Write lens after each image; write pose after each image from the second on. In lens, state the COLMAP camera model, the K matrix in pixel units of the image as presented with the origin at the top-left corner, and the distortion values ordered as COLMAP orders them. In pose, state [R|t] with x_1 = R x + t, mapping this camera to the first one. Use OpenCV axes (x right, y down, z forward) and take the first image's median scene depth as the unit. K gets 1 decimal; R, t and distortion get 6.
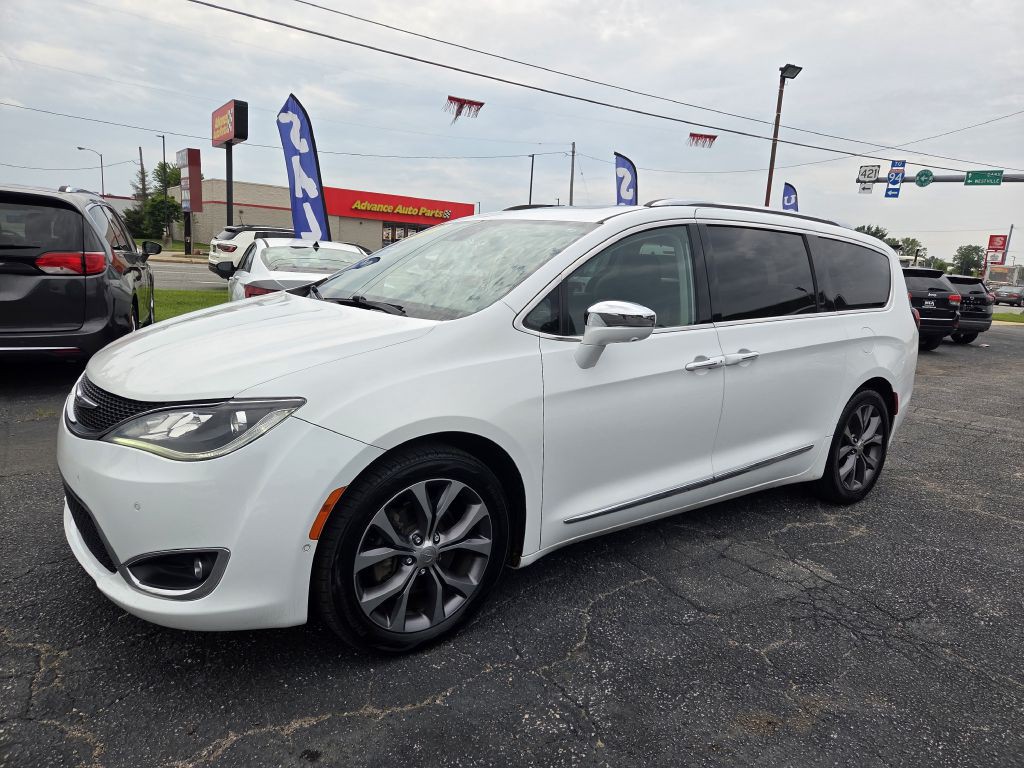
lens RADIAL K [[684.8, 0, 525.8], [0, 684.8, 377.2], [0, 0, 1]] dist [0.068449, -0.051094]
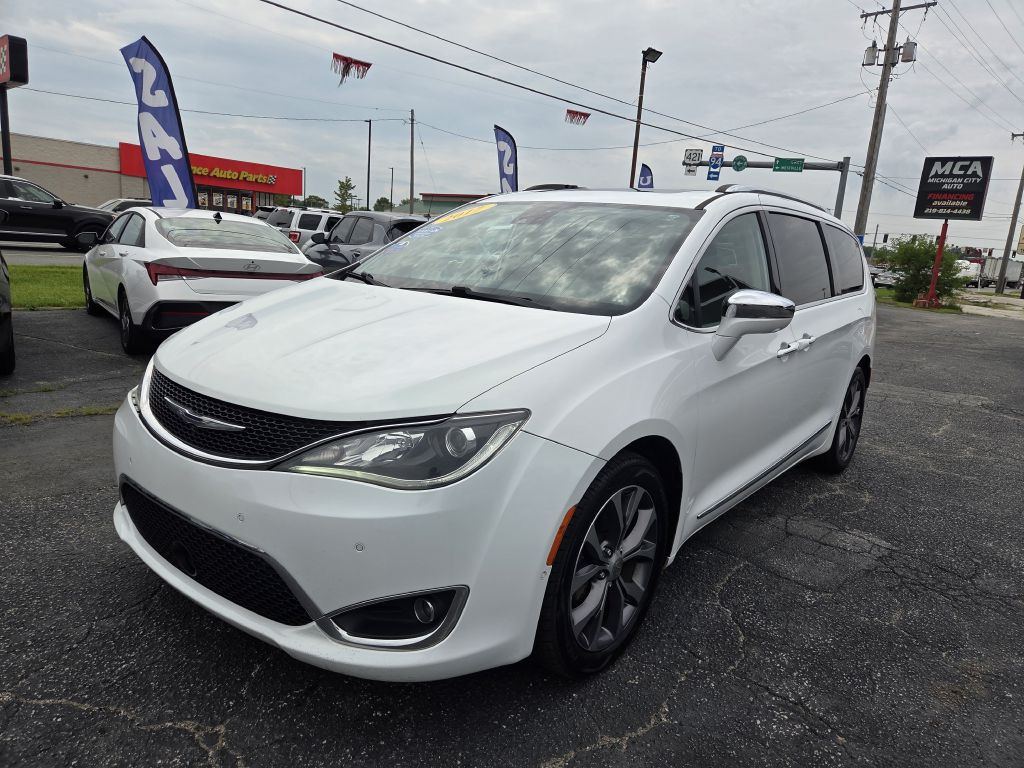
lens RADIAL K [[684.8, 0, 526.3], [0, 684.8, 383.7], [0, 0, 1]] dist [0.068449, -0.051094]
pose [[0.970355, -0.038225, 0.238643, -0.374080], [0.026956, 0.998370, 0.050309, -0.033266], [-0.240177, -0.042385, 0.969803, 0.100250]]
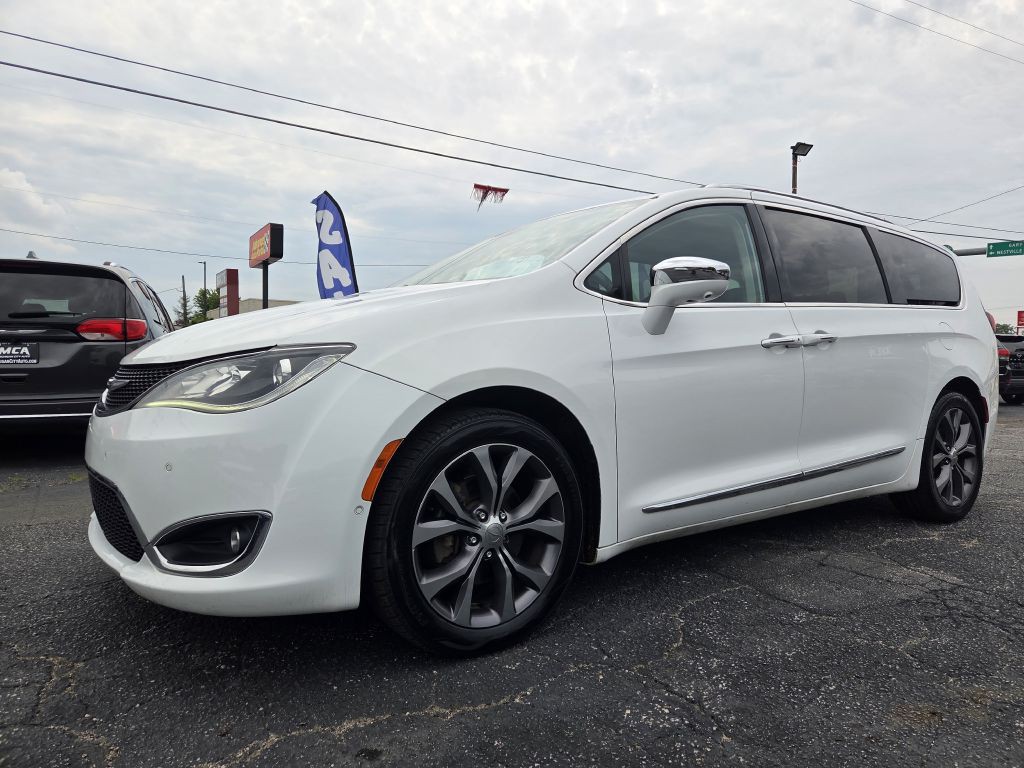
lens RADIAL K [[684.8, 0, 524.5], [0, 684.8, 374.4], [0, 0, 1]] dist [0.068449, -0.051094]
pose [[0.997801, -0.054262, -0.038073, -0.047228], [0.047817, 0.986990, -0.153508, 0.152506], [0.045907, 0.151350, 0.987414, 0.092586]]
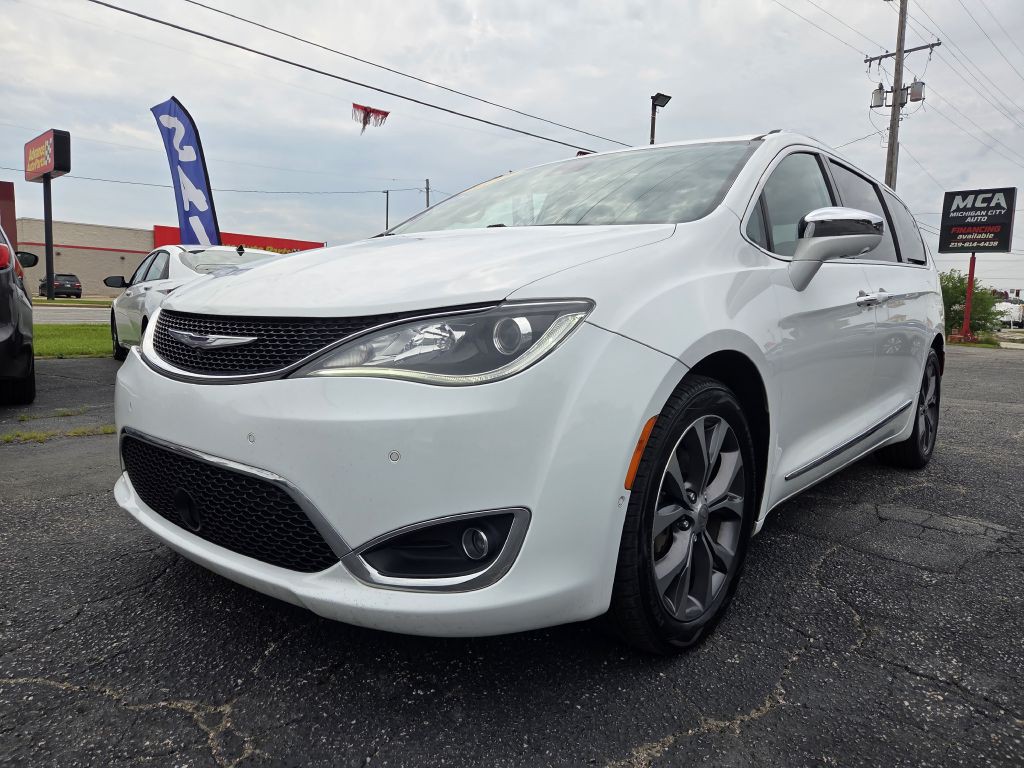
lens RADIAL K [[684.8, 0, 508.2], [0, 684.8, 373.9], [0, 0, 1]] dist [0.068449, -0.051094]
pose [[0.980147, -0.051864, 0.191366, -0.387015], [0.063544, 0.996440, -0.055406, 0.101046], [-0.187811, 0.066467, 0.979954, 0.215740]]
